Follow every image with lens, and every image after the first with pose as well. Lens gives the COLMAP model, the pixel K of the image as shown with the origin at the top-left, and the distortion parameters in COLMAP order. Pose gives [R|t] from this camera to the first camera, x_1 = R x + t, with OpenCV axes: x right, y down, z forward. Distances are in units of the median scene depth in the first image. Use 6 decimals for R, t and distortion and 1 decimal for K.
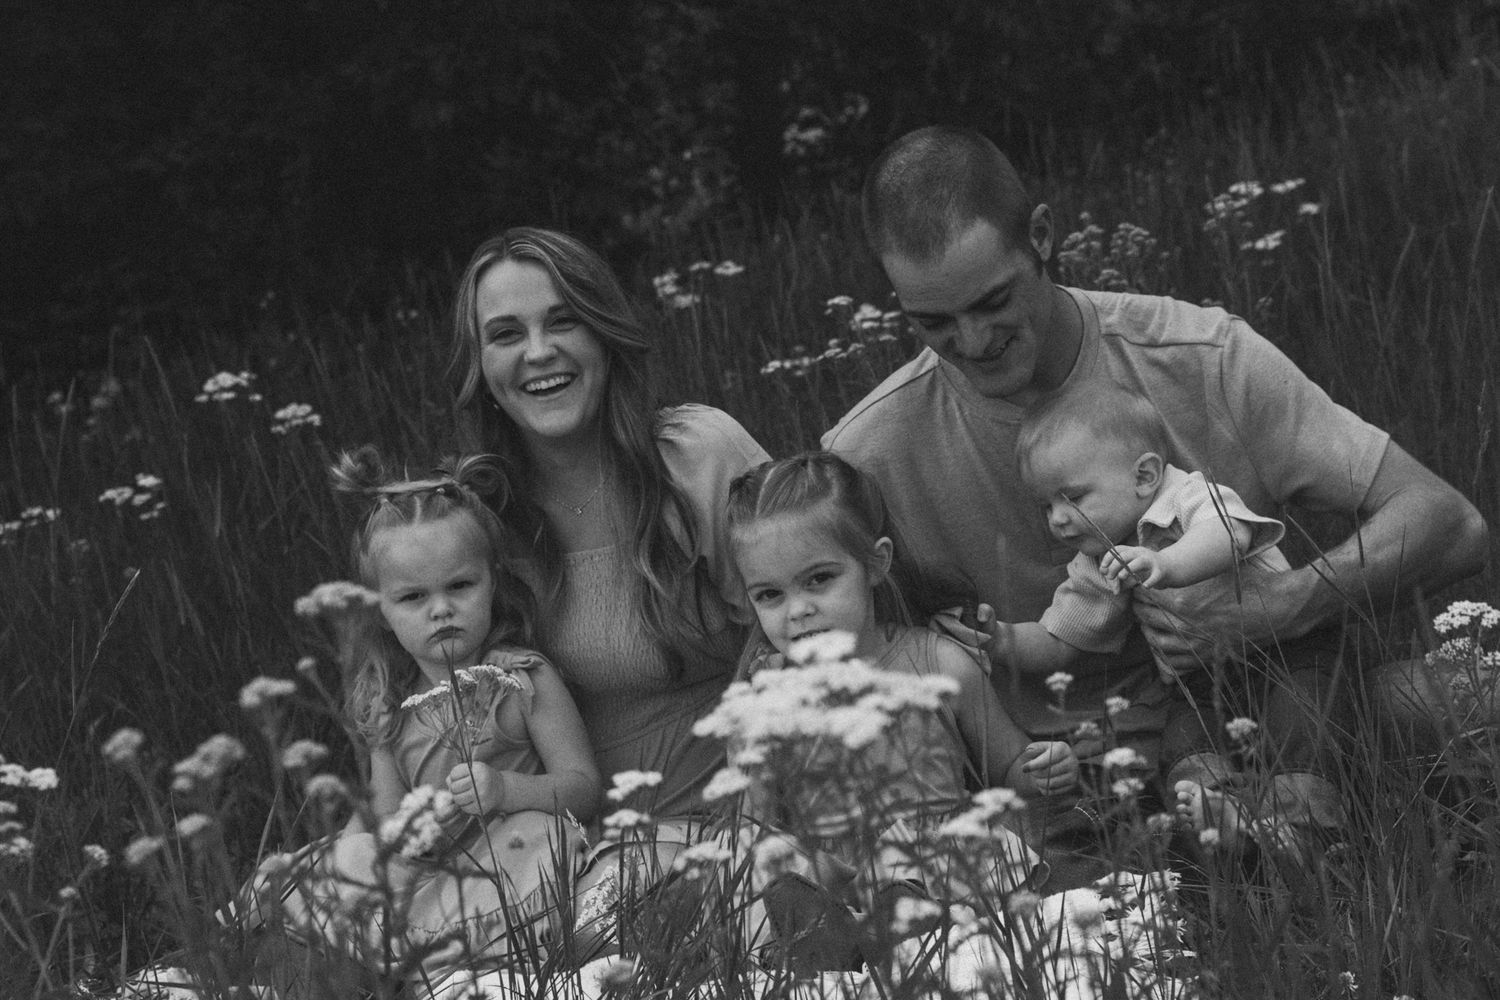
lens RADIAL K [[3039.0, 0, 753.2], [0, 3039.0, 501.6], [0, 0, 1]] dist [-0.032682, 0.000000]
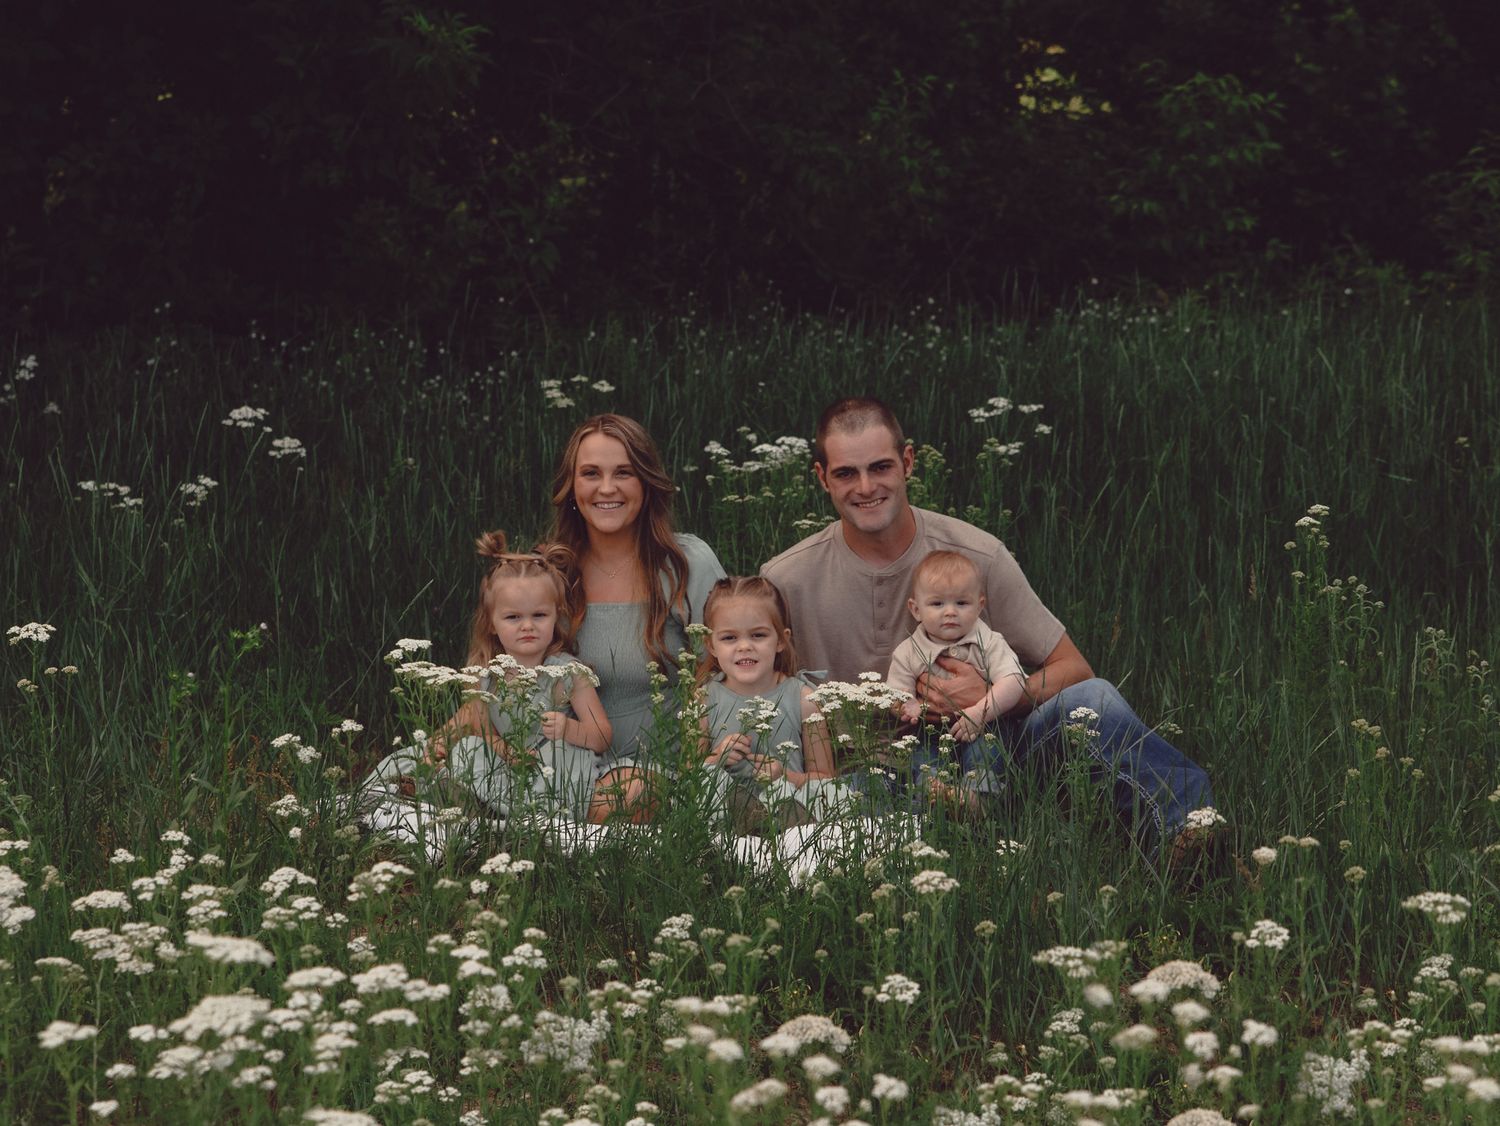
lens RADIAL K [[3145.1, 0, 749.0], [0, 3145.1, 561.7], [0, 0, 1]] dist [-0.059335, 0.000000]
pose [[0.978142, 0.180371, 0.103460, -0.119934], [-0.180496, 0.983541, -0.008231, -0.004589], [-0.103242, -0.010623, 0.994600, -0.573567]]
